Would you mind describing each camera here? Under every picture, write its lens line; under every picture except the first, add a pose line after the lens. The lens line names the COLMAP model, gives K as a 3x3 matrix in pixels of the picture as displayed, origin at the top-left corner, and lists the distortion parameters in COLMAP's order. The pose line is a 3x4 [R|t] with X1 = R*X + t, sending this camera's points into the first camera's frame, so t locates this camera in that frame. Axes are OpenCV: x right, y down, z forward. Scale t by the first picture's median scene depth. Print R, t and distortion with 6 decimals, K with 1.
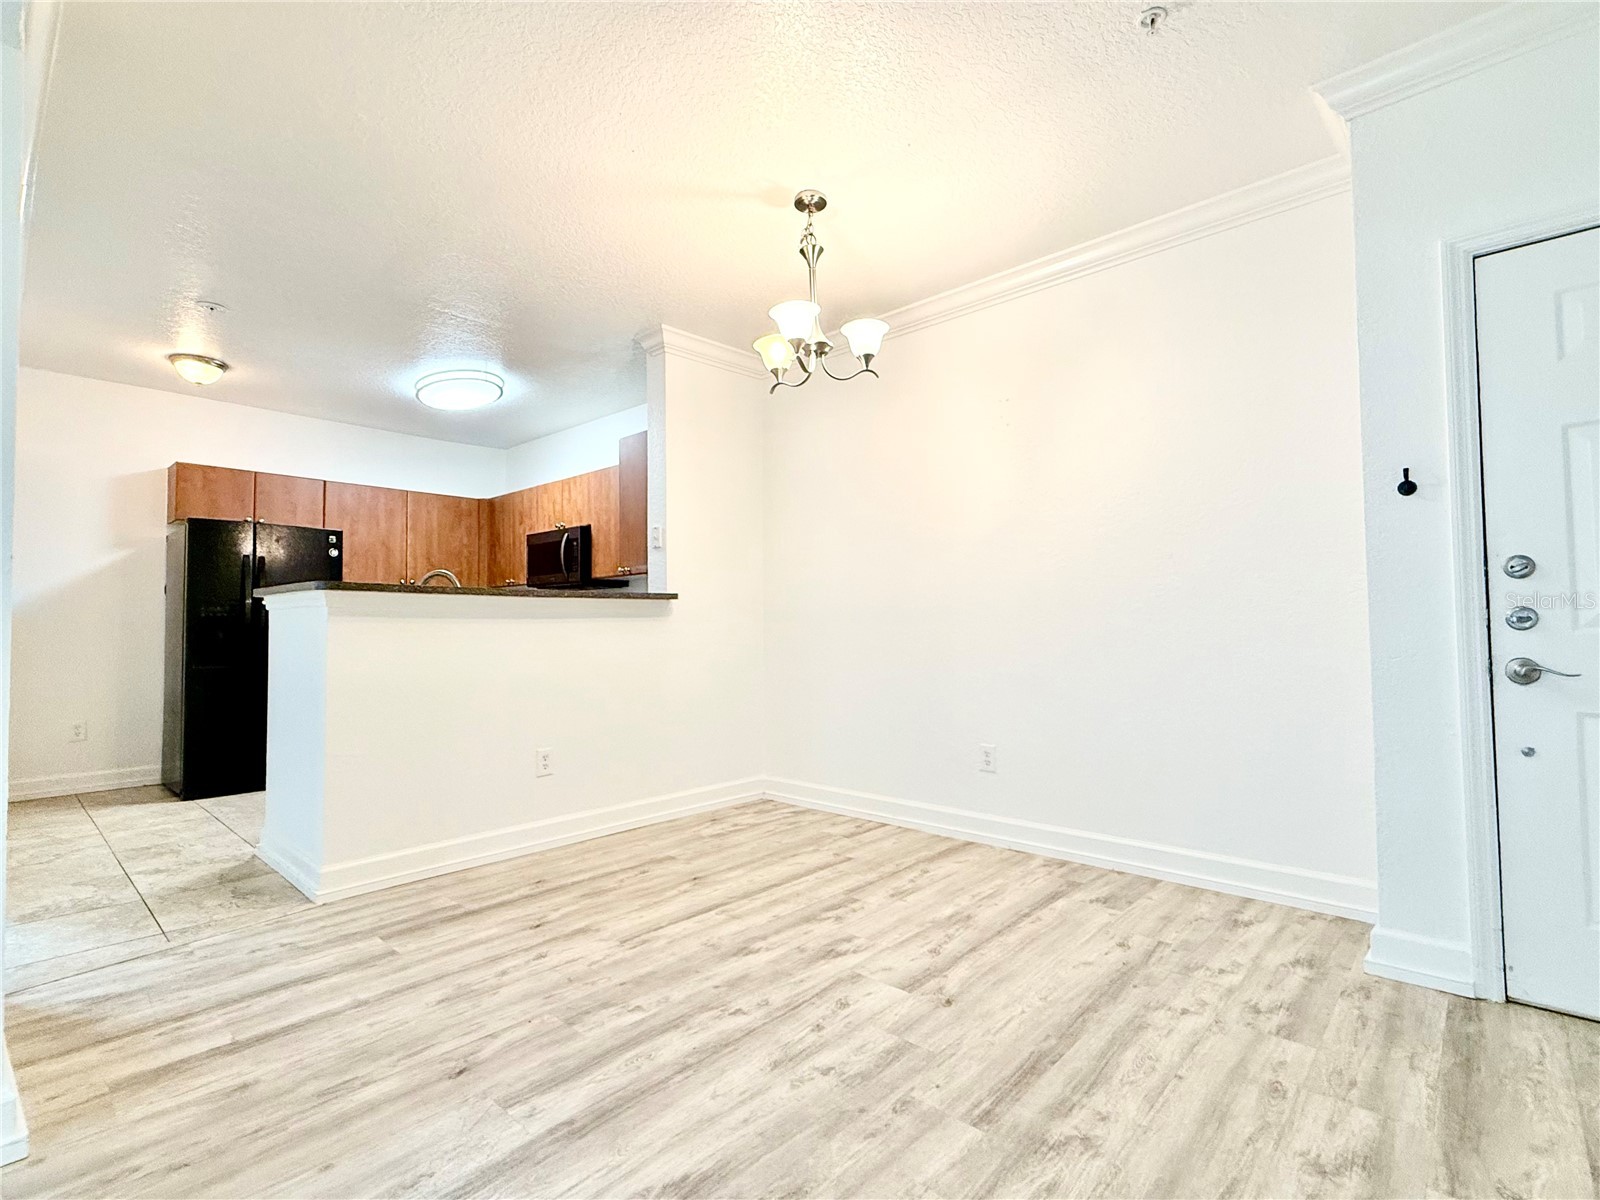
lens RADIAL K [[748.3, 0, 800.0], [0, 748.3, 600.0], [0, 0, 1]] dist [0.002038, -0.000425]
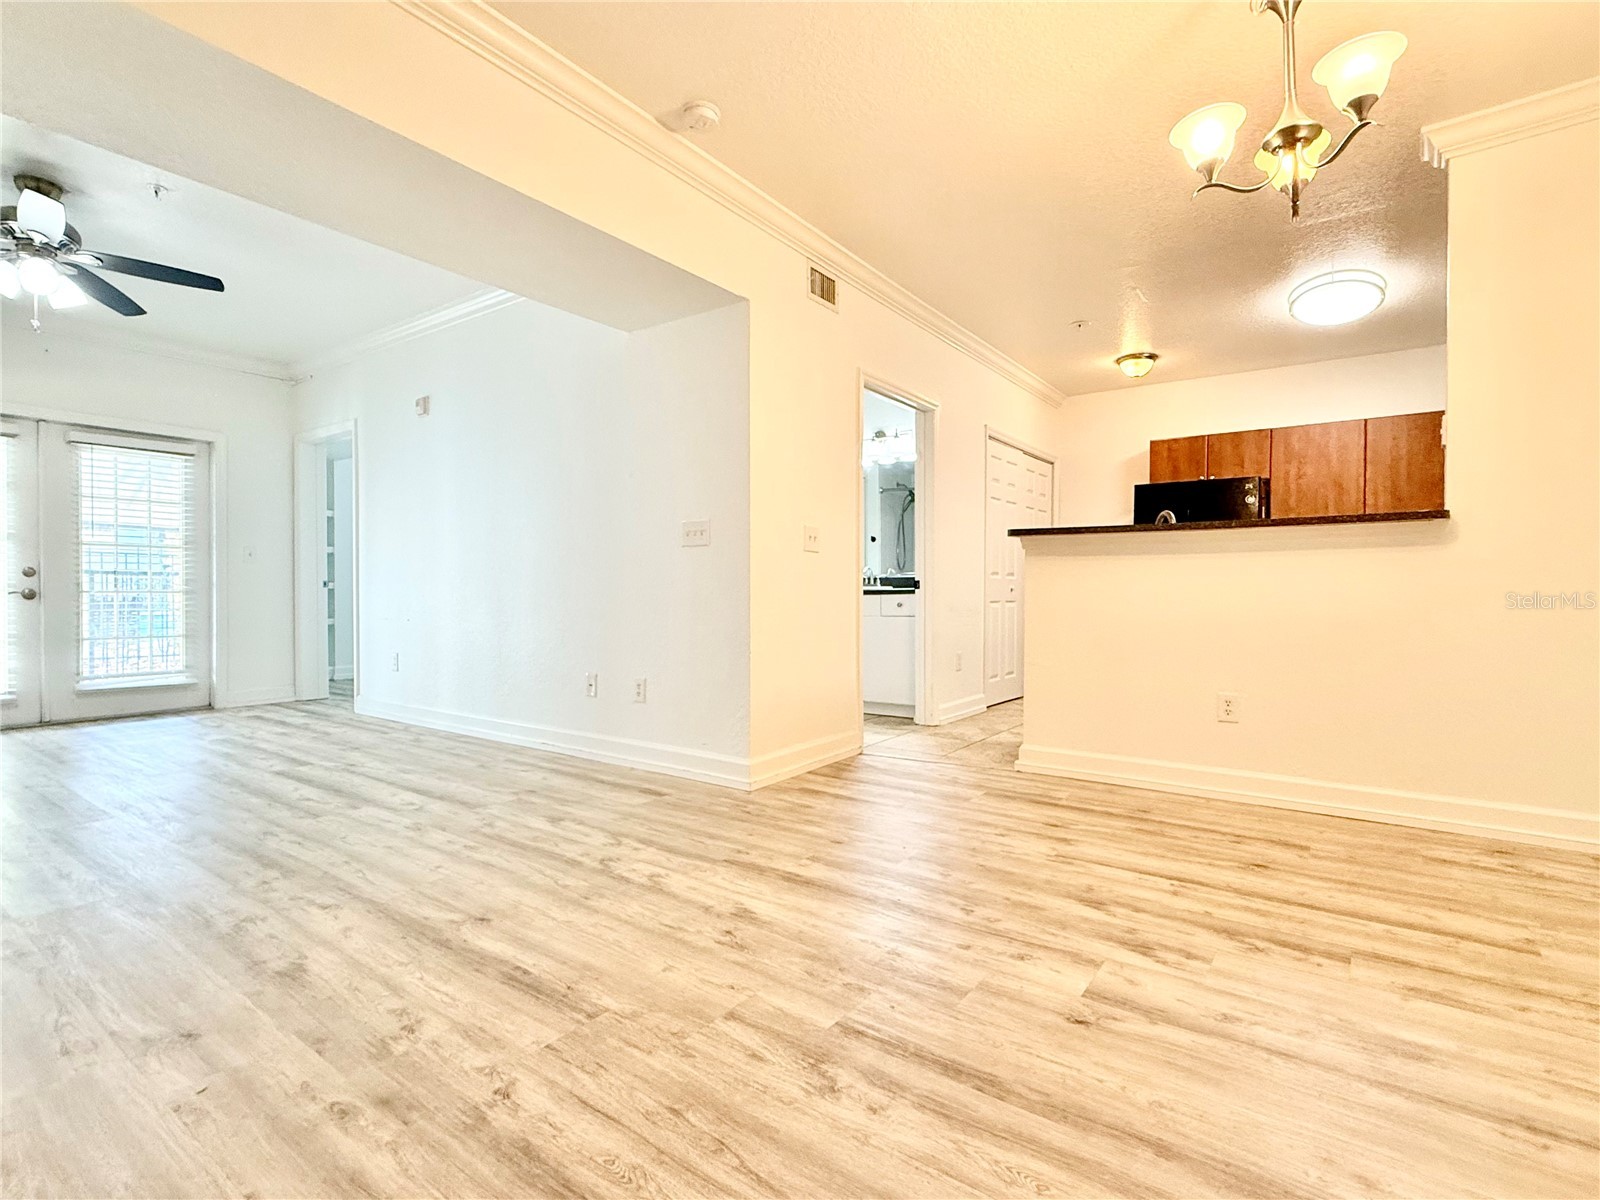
lens RADIAL K [[776.6, 0, 800.0], [0, 776.6, 600.0], [0, 0, 1]] dist [-0.002239, 0.000254]
pose [[0.111812, 0.018529, -0.993557, 0.766284], [0.034886, 0.999137, 0.022559, 0.061034], [0.993117, -0.037184, 0.111070, 0.517753]]
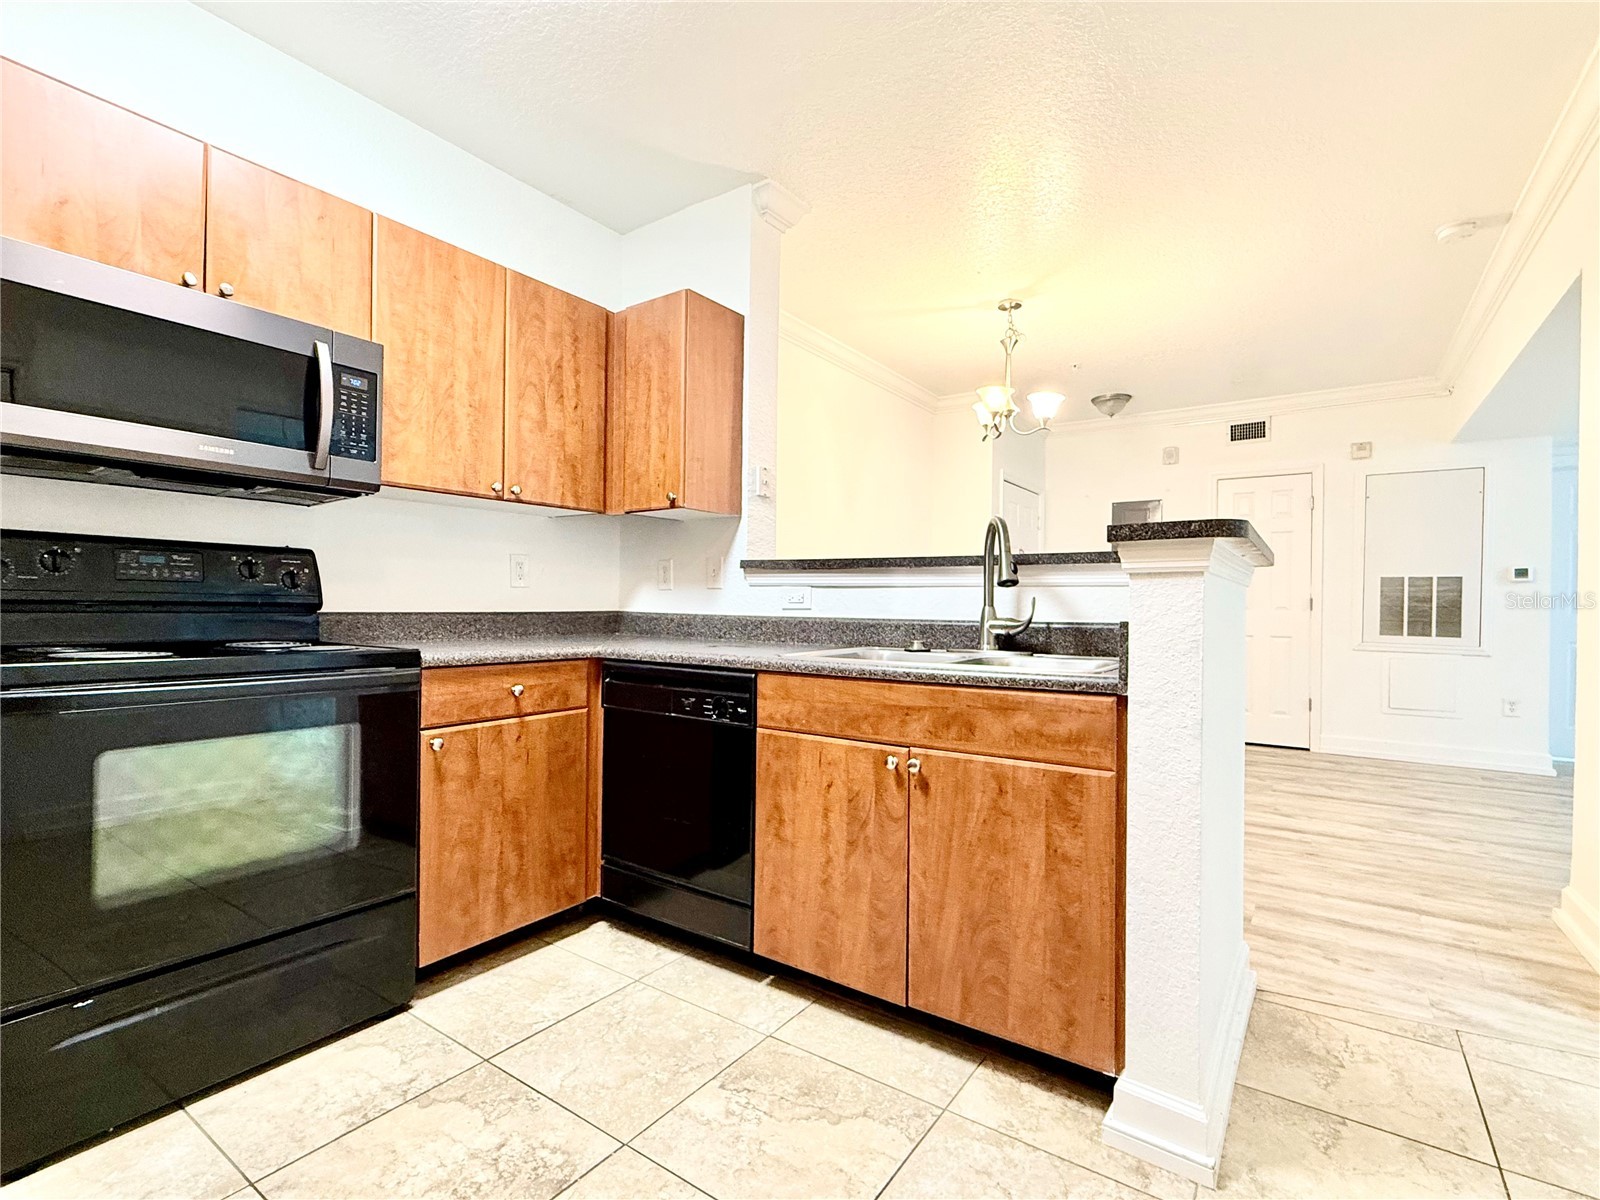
lens RADIAL K [[748.3, 0, 800.0], [0, 748.3, 600.0], [0, 0, 1]] dist [0.002038, -0.000425]
pose [[-0.119823, 0.015087, 0.992681, -1.469598], [-0.049251, 0.998563, -0.021121, 0.067996], [-0.991573, -0.051421, -0.118908, 1.711881]]
